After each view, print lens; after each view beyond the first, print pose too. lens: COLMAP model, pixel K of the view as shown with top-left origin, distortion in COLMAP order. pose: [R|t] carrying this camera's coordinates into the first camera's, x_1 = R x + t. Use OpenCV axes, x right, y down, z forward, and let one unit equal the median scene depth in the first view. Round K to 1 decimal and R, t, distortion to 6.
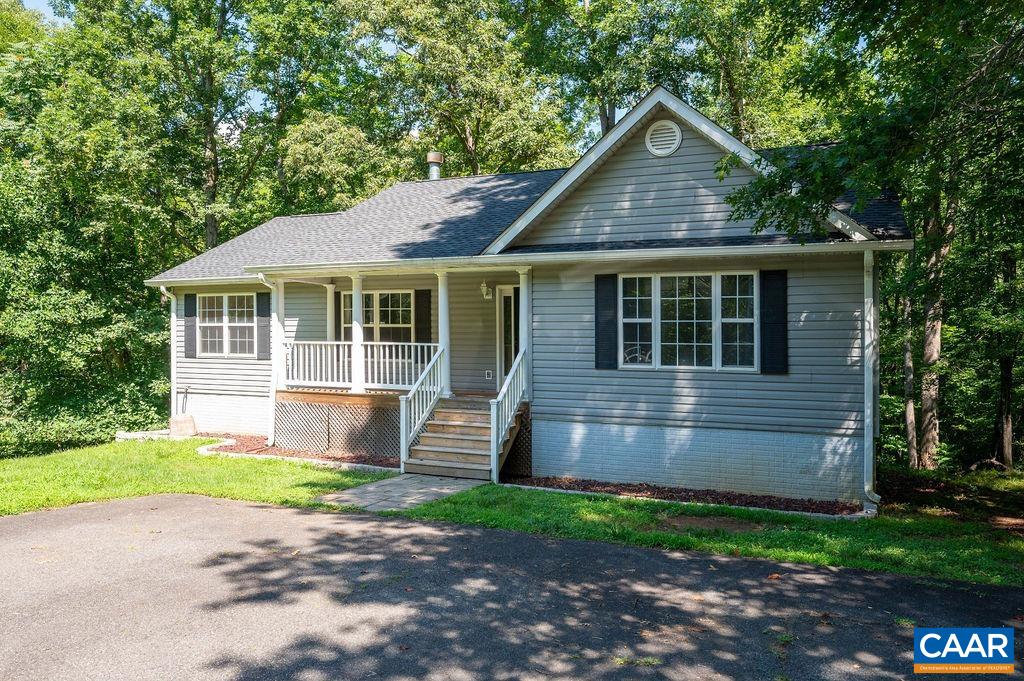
lens RADIAL K [[680.0, 0, 511.7], [0, 680.0, 344.0], [0, 0, 1]] dist [-0.003733, -0.002155]
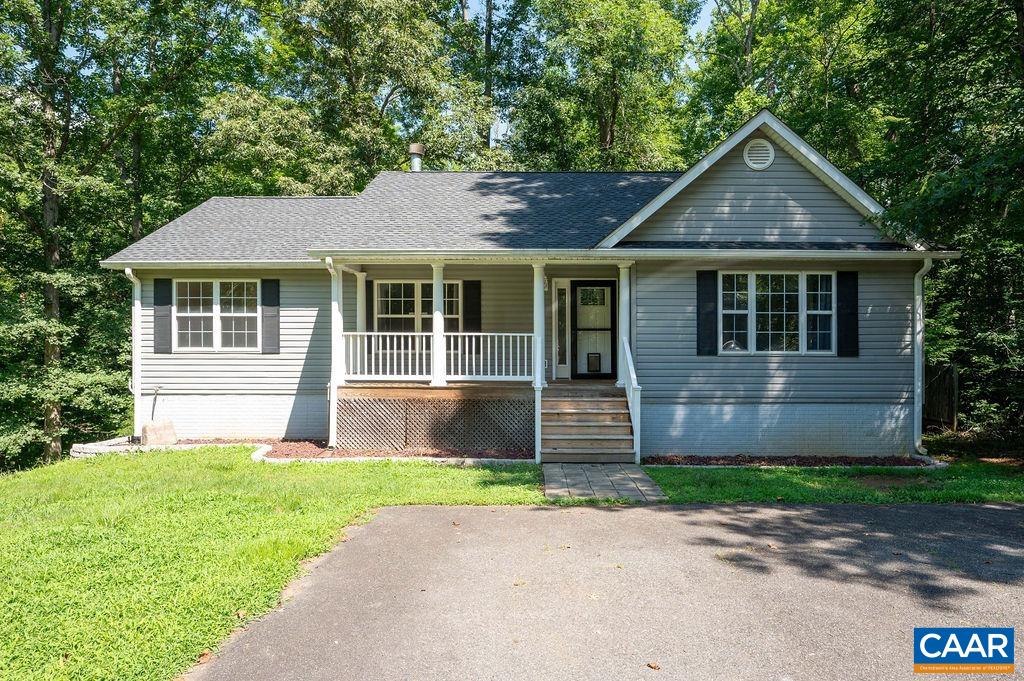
lens RADIAL K [[620.3, 0, 511.8], [0, 620.3, 333.6], [0, 0, 1]] dist [-0.006999, 0.001031]
pose [[0.931063, -0.006822, 0.364795, -0.533082], [0.007667, 0.999970, -0.000868, -0.000417], [-0.364779, 0.003605, 0.931087, 0.166608]]
